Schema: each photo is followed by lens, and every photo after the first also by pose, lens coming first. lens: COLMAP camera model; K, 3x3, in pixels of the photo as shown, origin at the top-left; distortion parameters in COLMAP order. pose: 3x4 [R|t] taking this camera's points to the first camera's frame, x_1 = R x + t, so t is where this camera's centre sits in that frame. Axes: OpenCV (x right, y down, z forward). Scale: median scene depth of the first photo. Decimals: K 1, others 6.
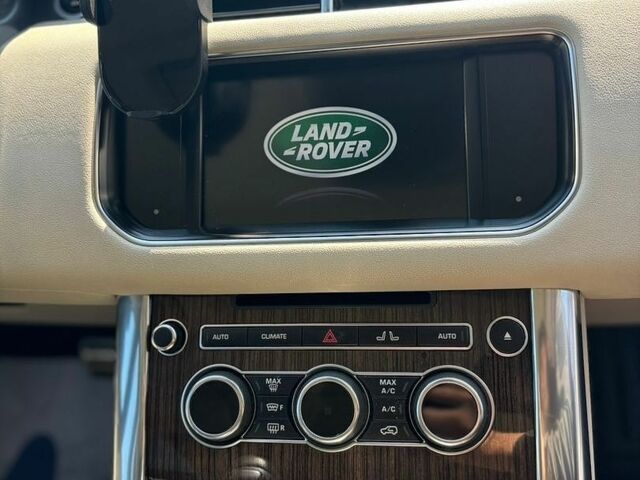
lens RADIAL K [[646.8, 0, 321.0], [0, 646.8, 237.0], [0, 0, 1]] dist [0.097799, -0.194751]
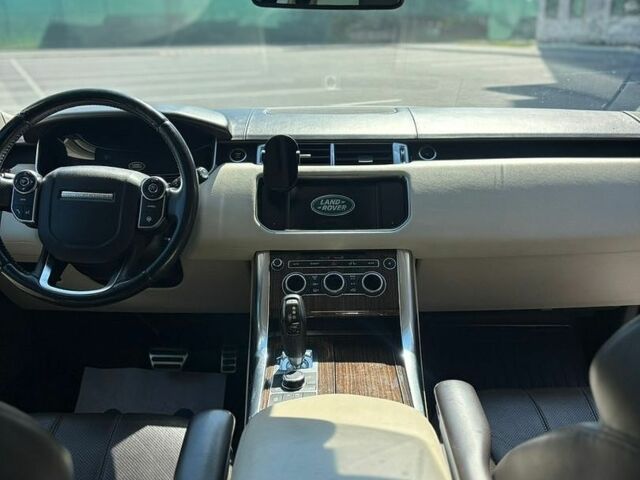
lens RADIAL K [[646.8, 0, 321.0], [0, 646.8, 237.0], [0, 0, 1]] dist [0.097799, -0.194751]
pose [[0.985309, 0.071845, 0.154934, -0.527561], [-0.026149, 0.959977, -0.278856, 0.887796], [-0.168767, 0.270708, 0.947753, -1.918235]]
